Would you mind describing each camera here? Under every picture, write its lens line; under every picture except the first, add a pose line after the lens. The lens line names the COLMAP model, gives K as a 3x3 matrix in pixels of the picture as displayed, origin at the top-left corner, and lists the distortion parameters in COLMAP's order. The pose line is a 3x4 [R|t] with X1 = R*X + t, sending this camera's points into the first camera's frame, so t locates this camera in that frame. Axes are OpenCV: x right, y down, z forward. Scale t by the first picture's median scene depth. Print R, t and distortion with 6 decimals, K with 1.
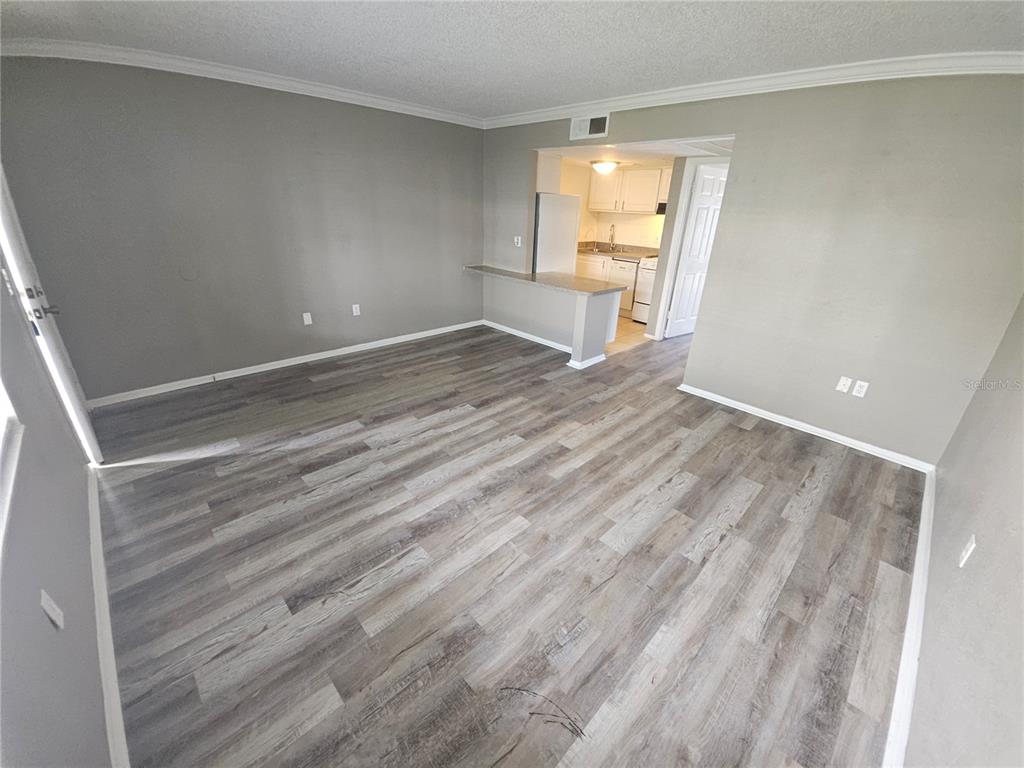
lens RADIAL K [[408.1, 0, 518.4], [0, 408.1, 382.7], [0, 0, 1]] dist [-0.006870, -0.006146]
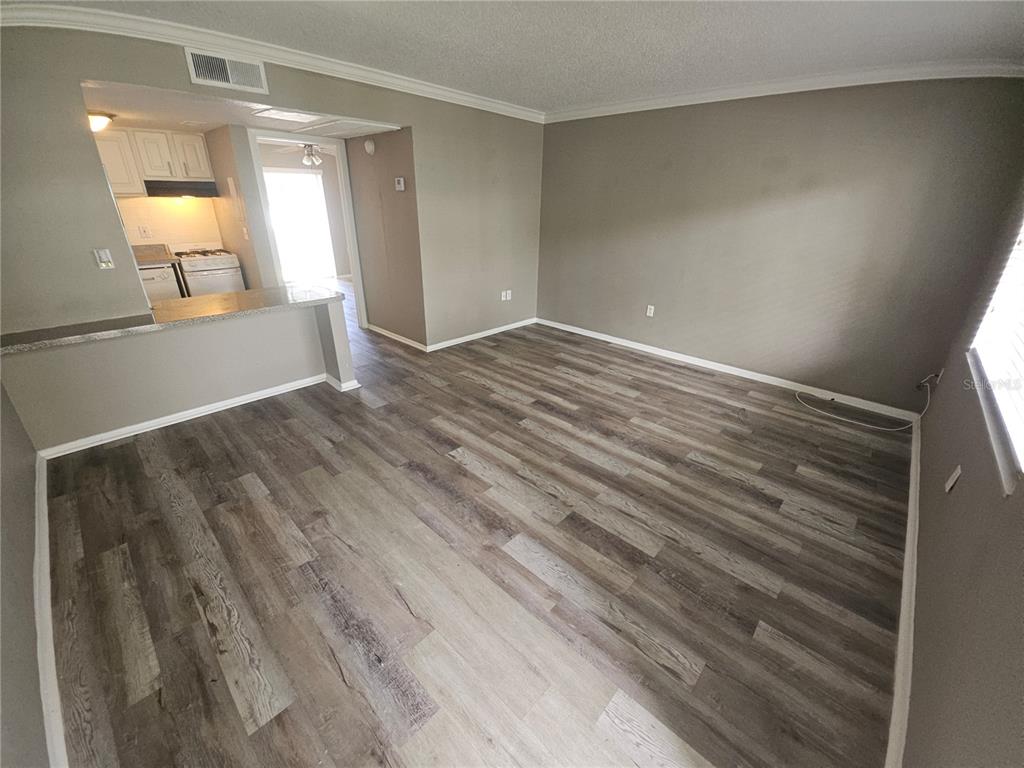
lens RADIAL K [[408.1, 0, 520.9], [0, 408.1, 382.3], [0, 0, 1]] dist [-0.006870, -0.006146]
pose [[-0.043008, -0.436594, 0.898630, -0.962964], [0.377373, 0.825730, 0.419237, -0.416305], [-0.925062, 0.357149, 0.129246, 0.909488]]
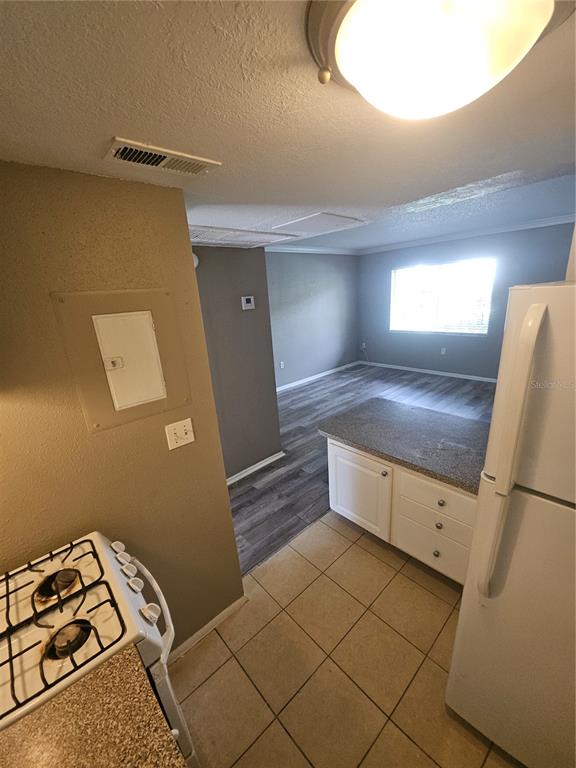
lens RADIAL K [[306.1, 0, 288.3], [0, 306.1, 386.9], [0, 0, 1]] dist [-0.006870, -0.006146]
pose [[-0.998887, 0.018573, 0.043358, 0.483317], [0.042463, 0.754310, 0.655144, -0.993473], [-0.020538, 0.656256, -0.754259, 2.166969]]
